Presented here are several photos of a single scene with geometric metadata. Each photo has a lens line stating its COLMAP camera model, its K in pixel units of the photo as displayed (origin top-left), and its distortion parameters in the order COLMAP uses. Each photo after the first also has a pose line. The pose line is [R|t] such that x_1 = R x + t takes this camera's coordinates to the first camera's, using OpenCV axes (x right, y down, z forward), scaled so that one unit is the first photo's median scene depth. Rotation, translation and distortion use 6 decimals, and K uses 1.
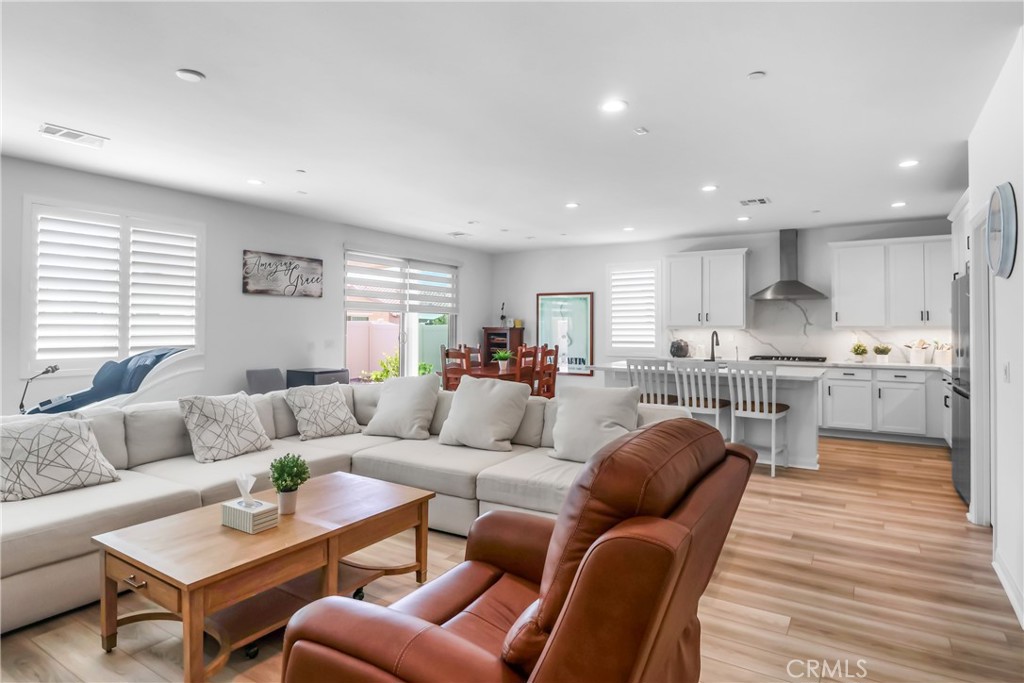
lens RADIAL K [[567.3, 0, 511.4], [0, 567.3, 320.3], [0, 0, 1]] dist [0.001051, -0.006621]
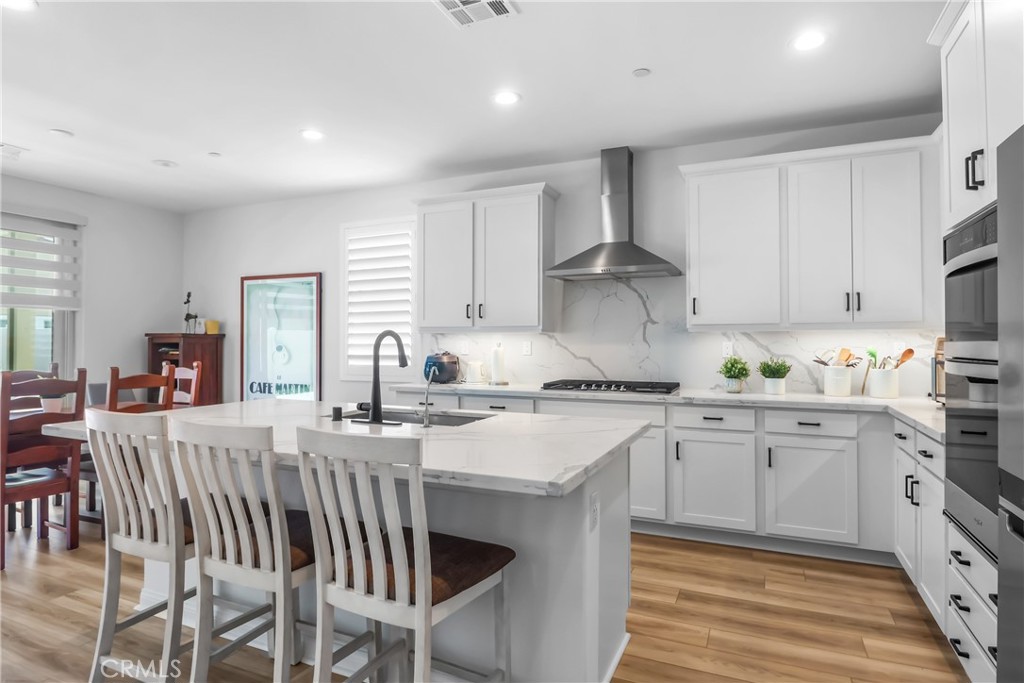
lens RADIAL K [[567.3, 0, 510.4], [0, 567.3, 336.0], [0, 0, 1]] dist [0.001051, -0.006621]
pose [[0.990260, -0.003844, 0.139175, 0.313208], [0.003050, 0.999978, 0.005914, 0.016451], [-0.139194, -0.005432, 0.990250, 0.475592]]
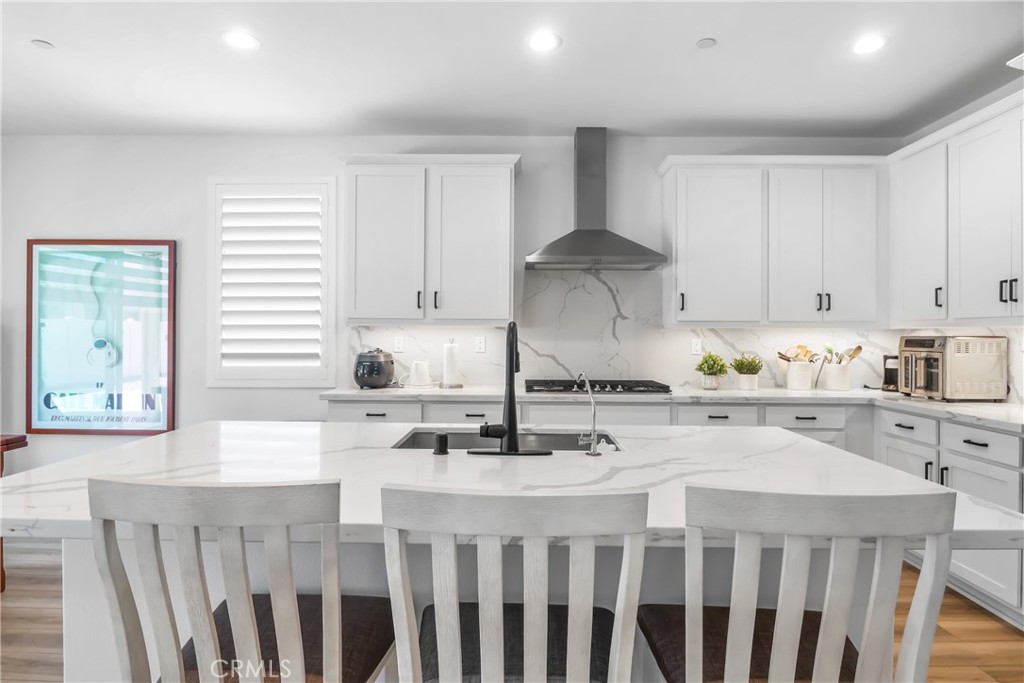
lens RADIAL K [[567.3, 0, 511.4], [0, 567.3, 335.7], [0, 0, 1]] dist [0.001051, -0.006621]
pose [[0.852698, 0.001276, 0.522403, 0.166518], [-0.009641, 0.999865, 0.013294, 0.017609], [-0.522316, -0.016372, 0.852595, 0.608802]]
